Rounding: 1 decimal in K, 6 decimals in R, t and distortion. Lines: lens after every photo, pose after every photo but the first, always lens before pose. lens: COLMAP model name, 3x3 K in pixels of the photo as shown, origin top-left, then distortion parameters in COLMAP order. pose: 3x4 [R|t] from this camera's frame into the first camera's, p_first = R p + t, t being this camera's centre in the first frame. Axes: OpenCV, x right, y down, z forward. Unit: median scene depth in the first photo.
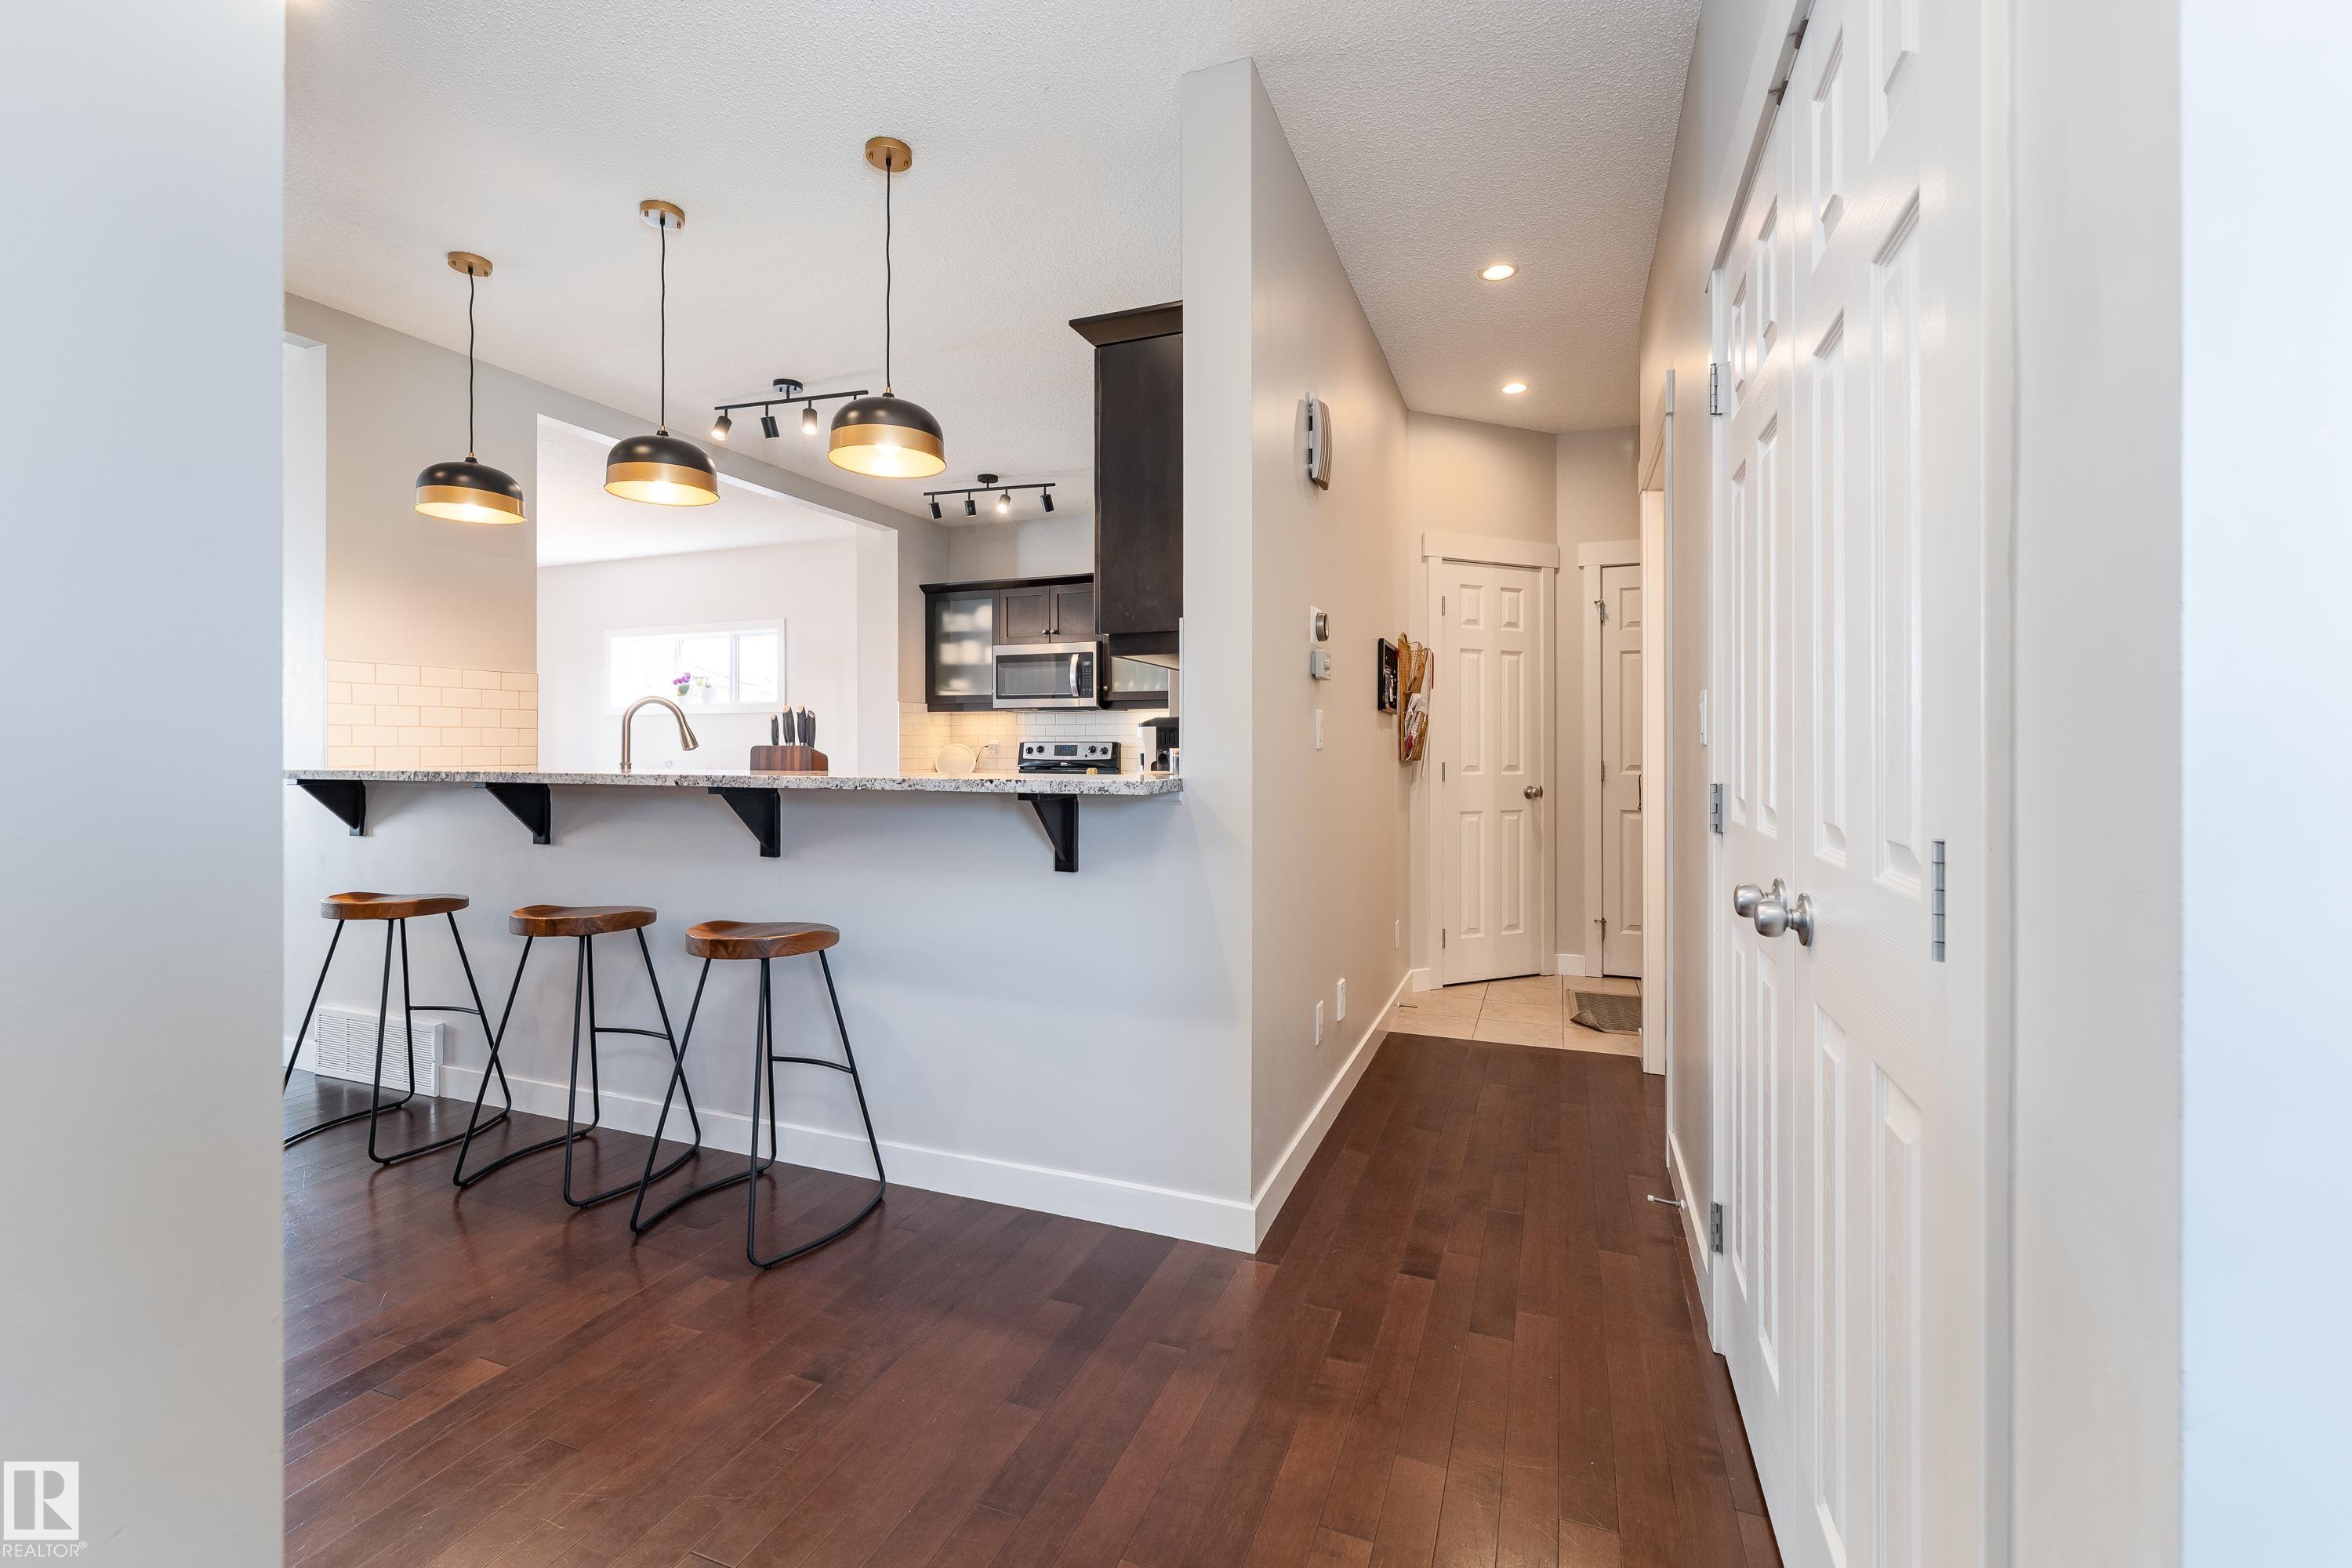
lens RADIAL K [[930.7, 0, 1078.1], [0, 930.7, 736.7], [0, 0, 1]] dist [0.003178, -0.000549]
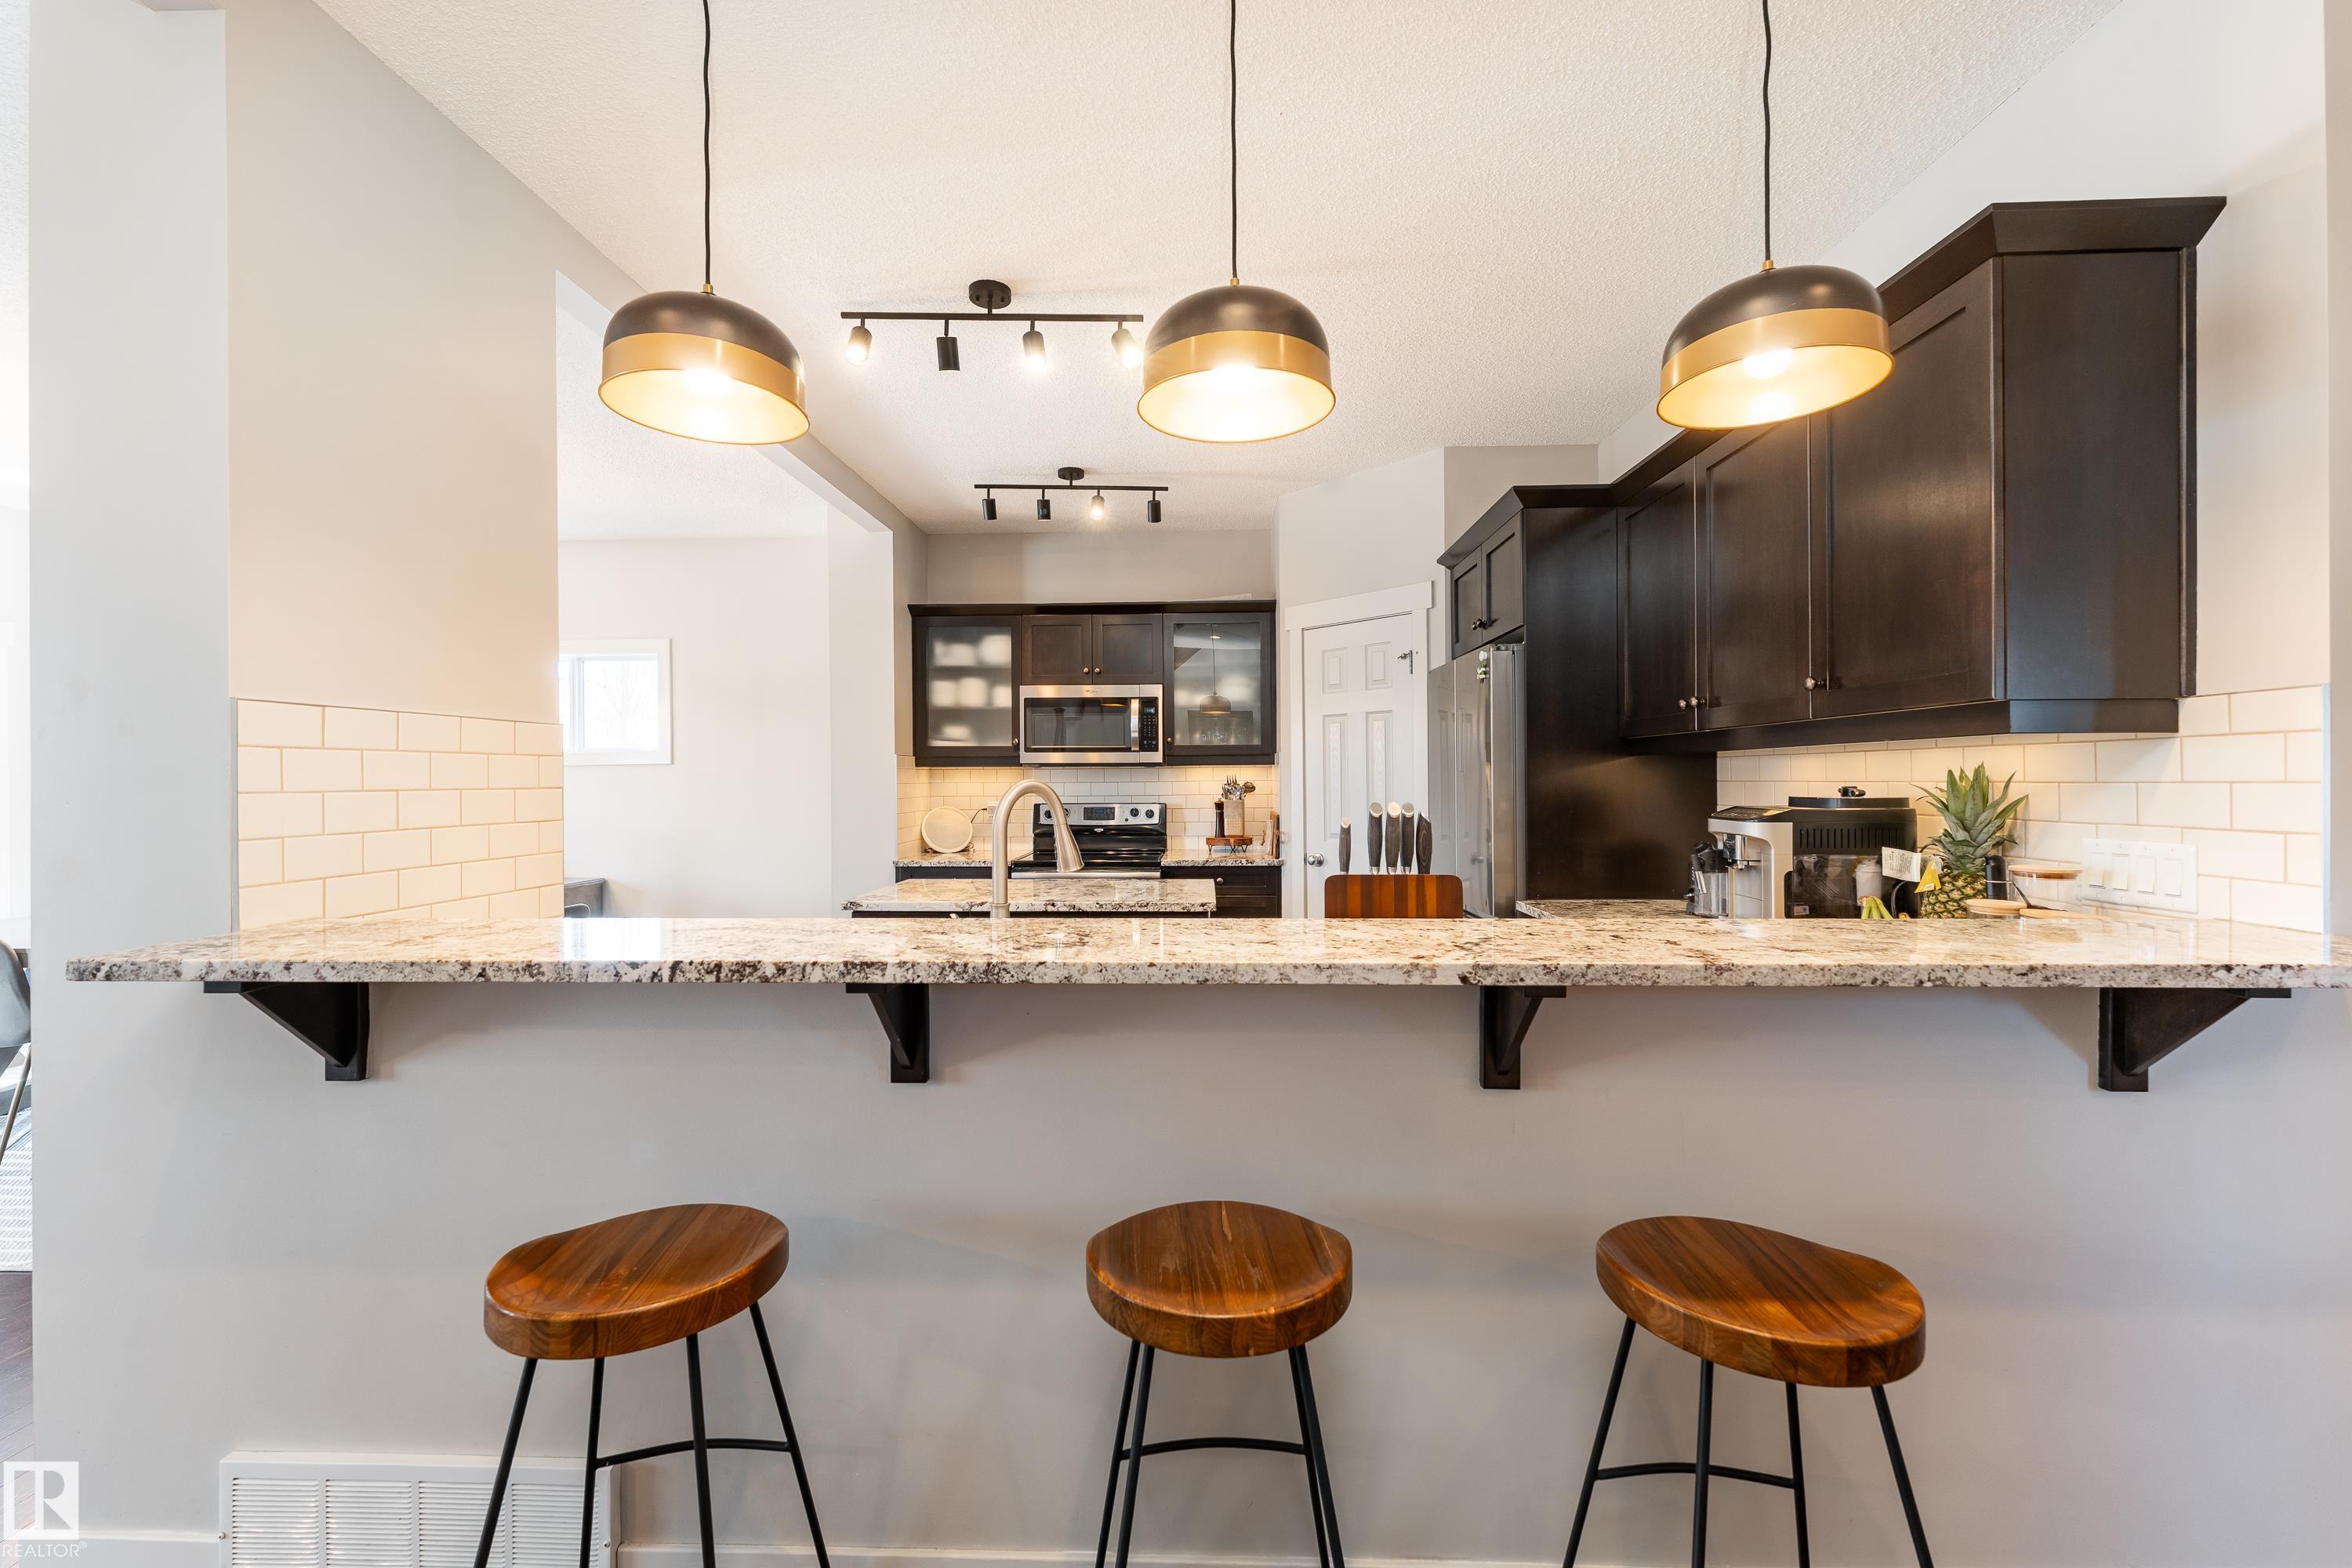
lens RADIAL K [[930.7, 0, 1115.0], [0, 930.7, 780.6], [0, 0, 1]] dist [0.003178, -0.000549]
pose [[0.942012, -0.009305, 0.335450, -0.298221], [0.006293, 0.999930, 0.010064, -0.024594], [-0.335520, -0.007369, 0.942004, 0.226848]]
